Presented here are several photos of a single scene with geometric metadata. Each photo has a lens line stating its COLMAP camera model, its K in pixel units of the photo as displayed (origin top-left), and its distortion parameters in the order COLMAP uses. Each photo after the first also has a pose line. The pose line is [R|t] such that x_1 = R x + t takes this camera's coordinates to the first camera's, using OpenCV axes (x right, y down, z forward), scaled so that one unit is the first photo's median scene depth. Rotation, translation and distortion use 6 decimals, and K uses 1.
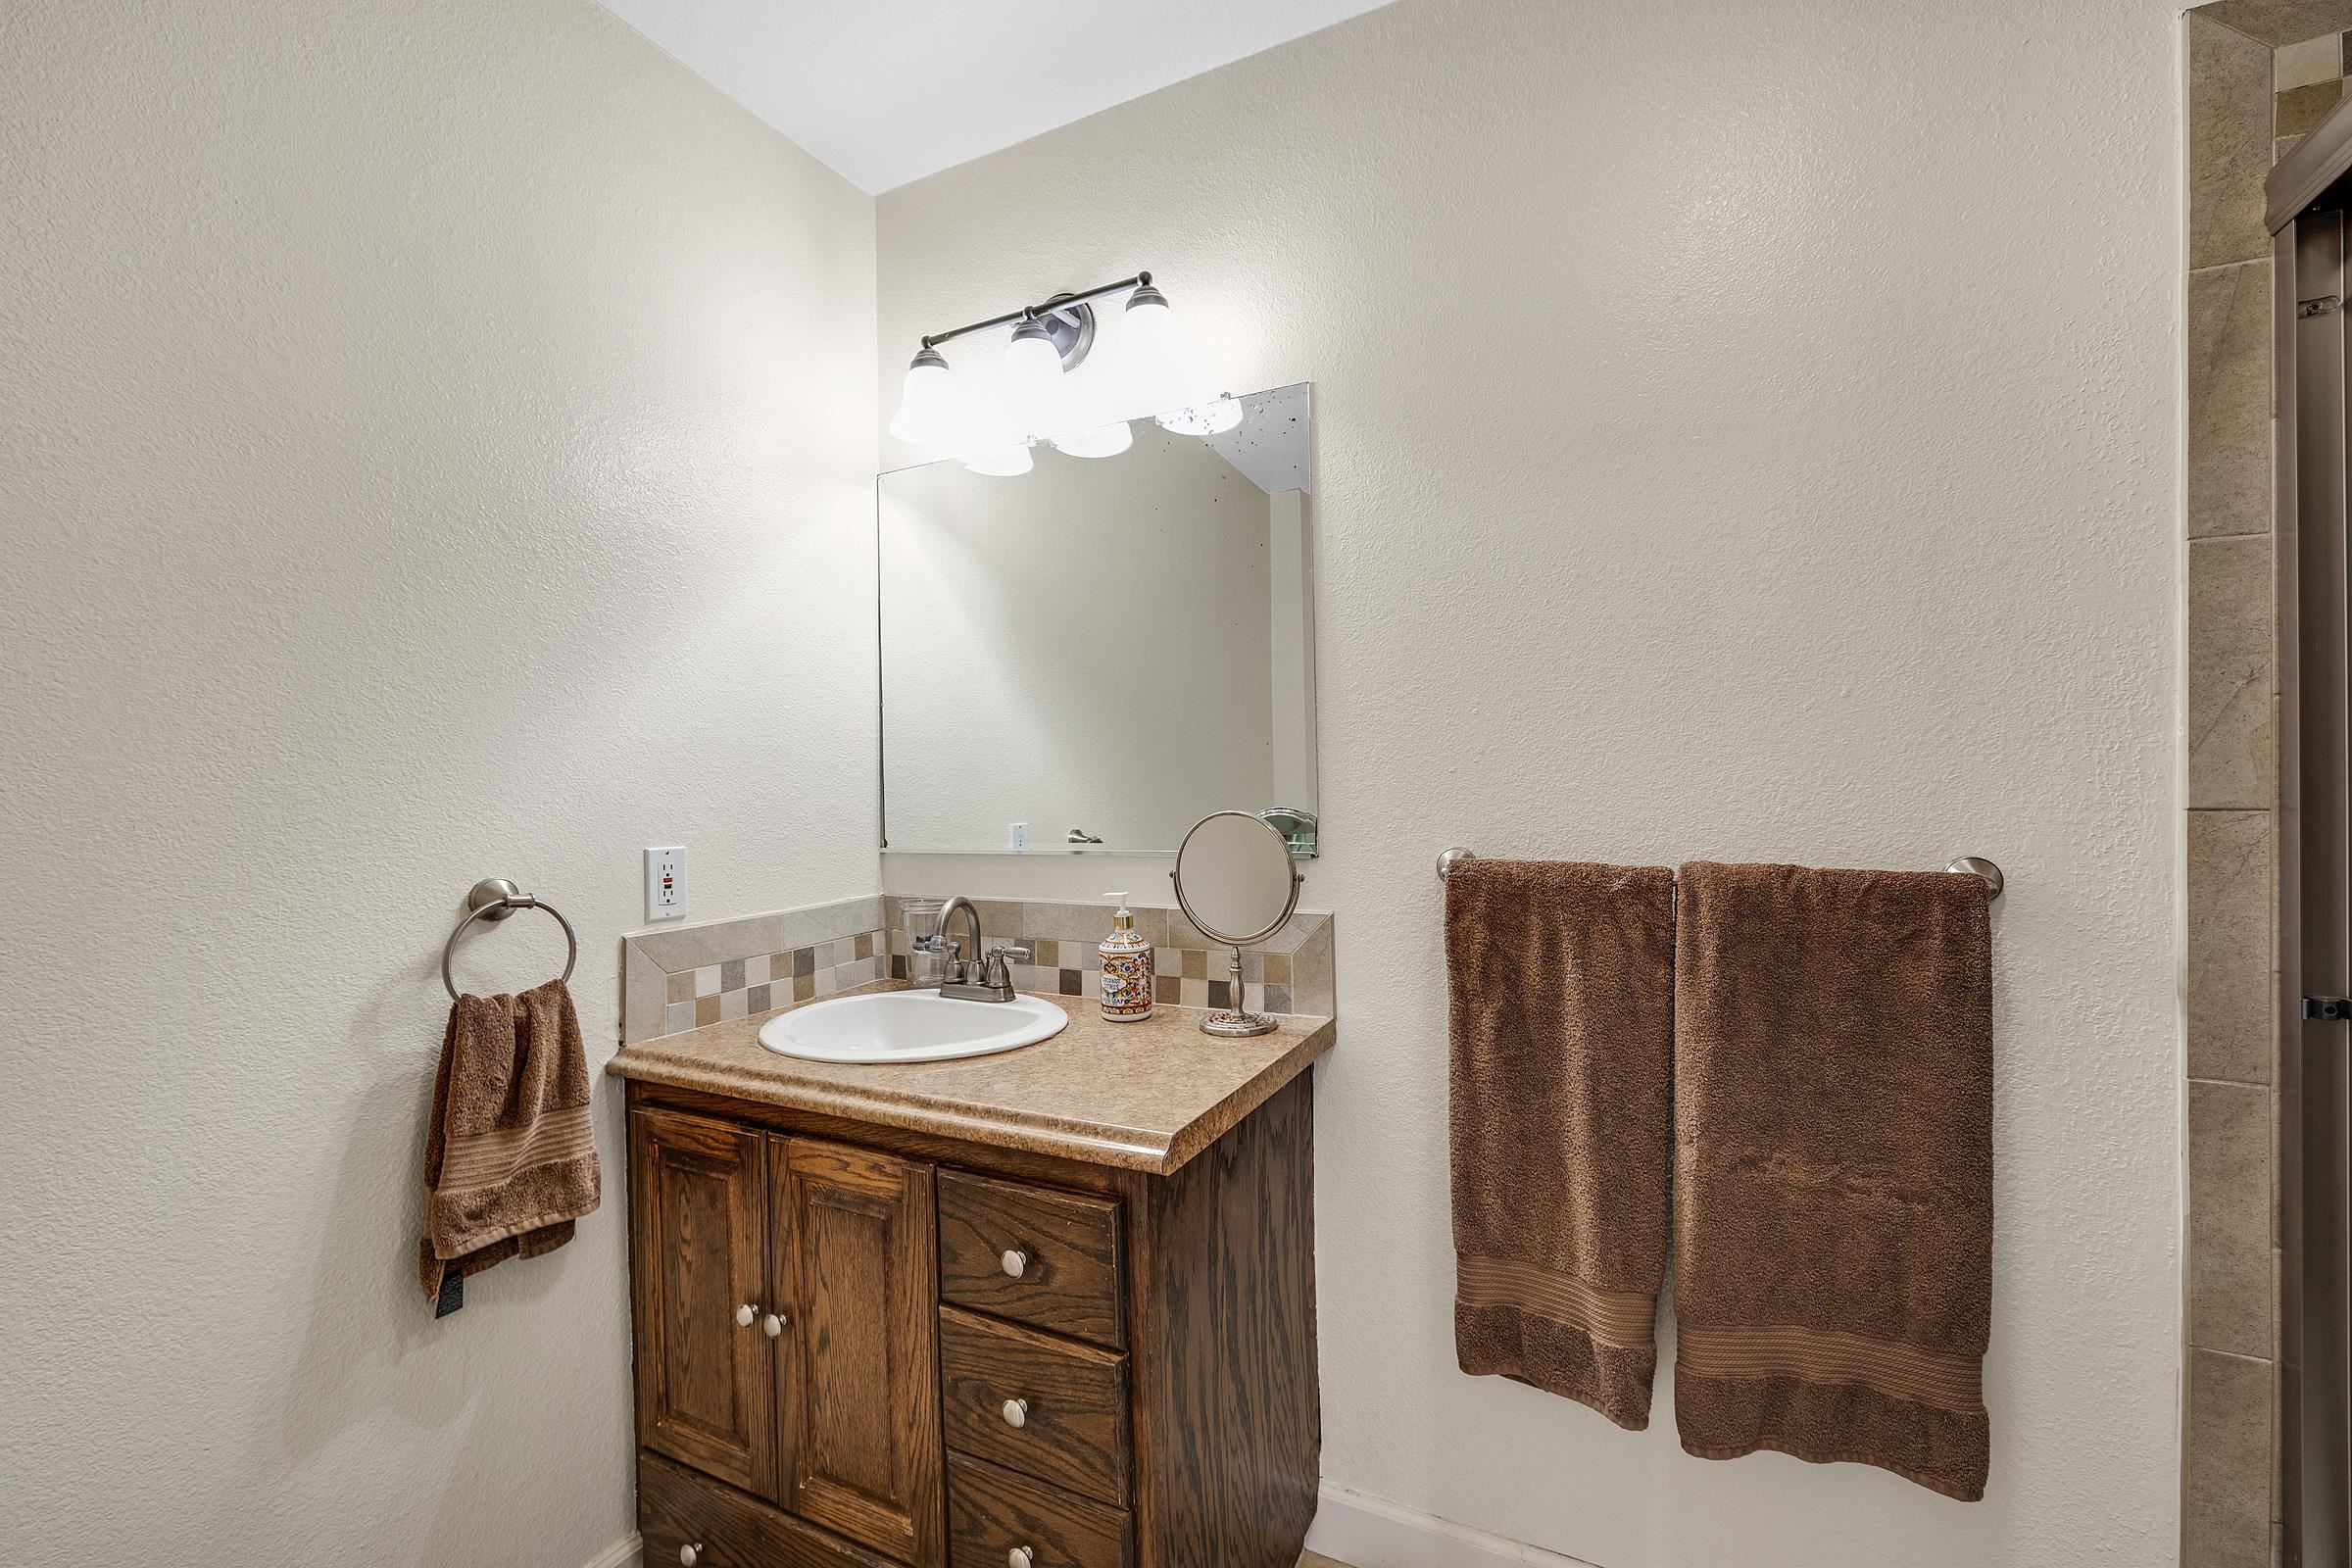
lens RADIAL K [[983.9, 0, 1174.8], [0, 983.9, 786.2], [0, 0, 1]] dist [0.000103, -0.000516]
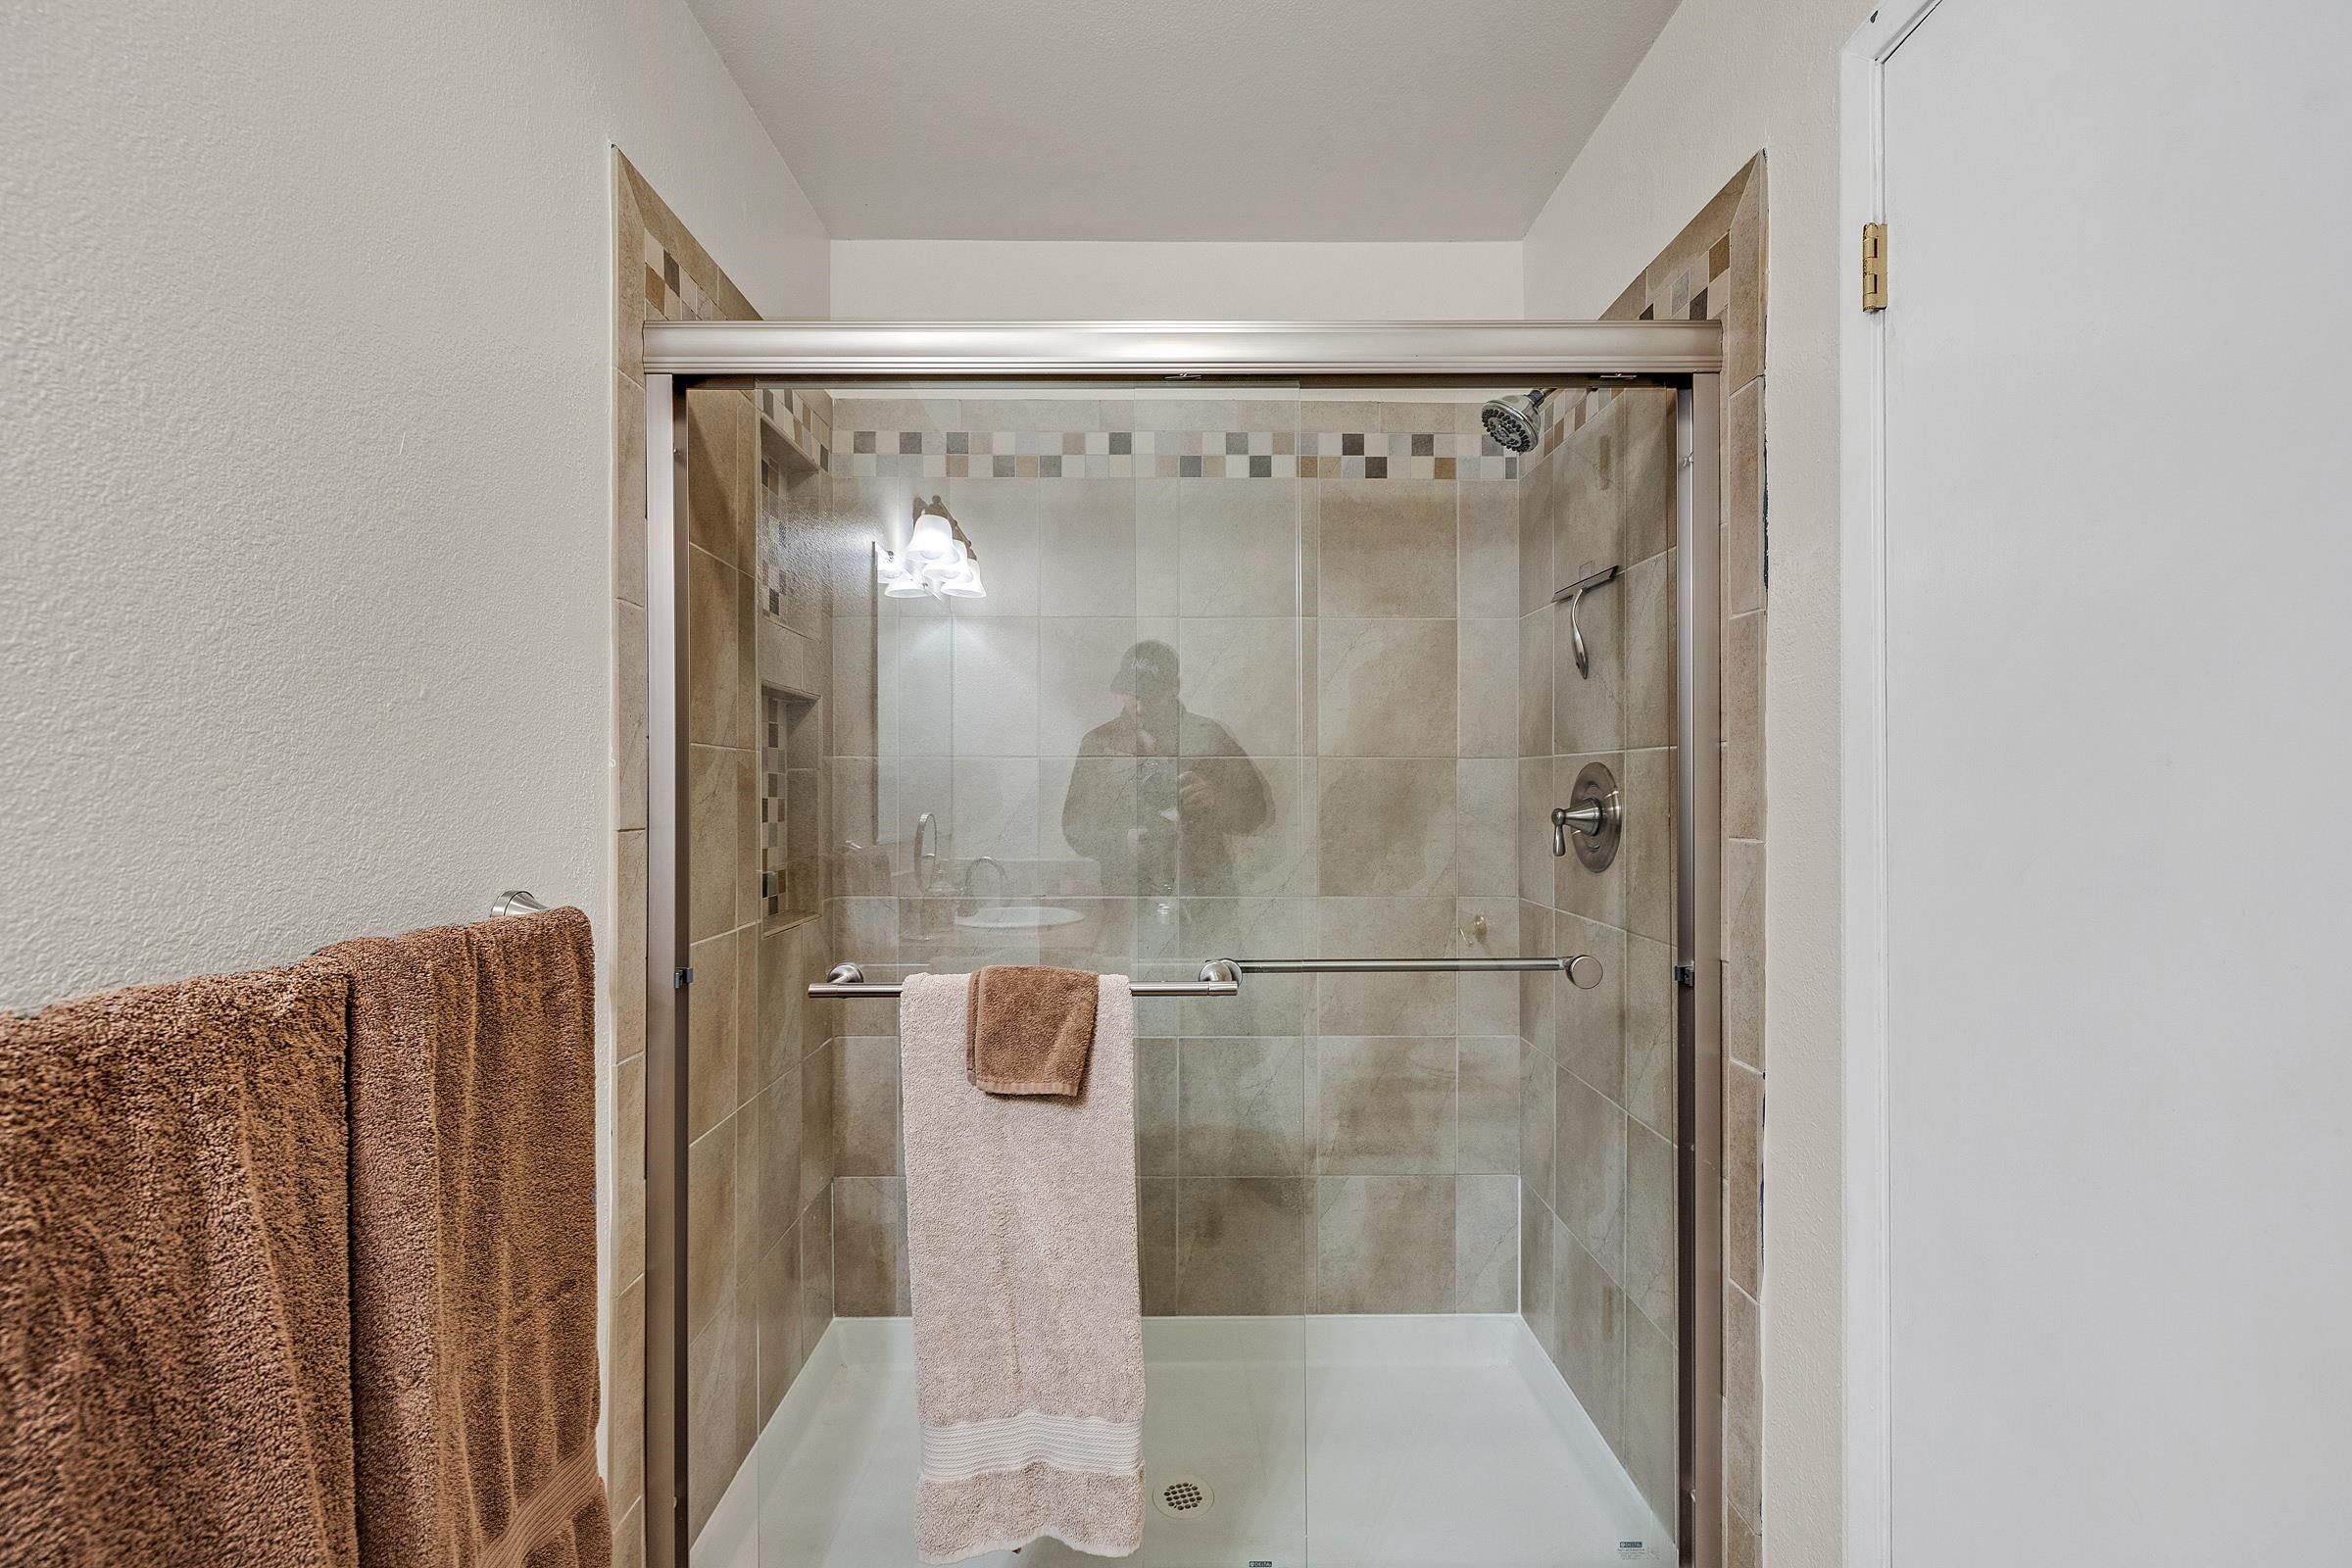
lens RADIAL K [[983.9, 0, 1174.7], [0, 983.9, 782.1], [0, 0, 1]] dist [0.000103, -0.000516]
pose [[-0.464301, 0.020459, 0.885441, -0.261116], [0.018427, 0.999740, -0.013437, -0.005362], [-0.885486, 0.010077, -0.464557, 0.838661]]
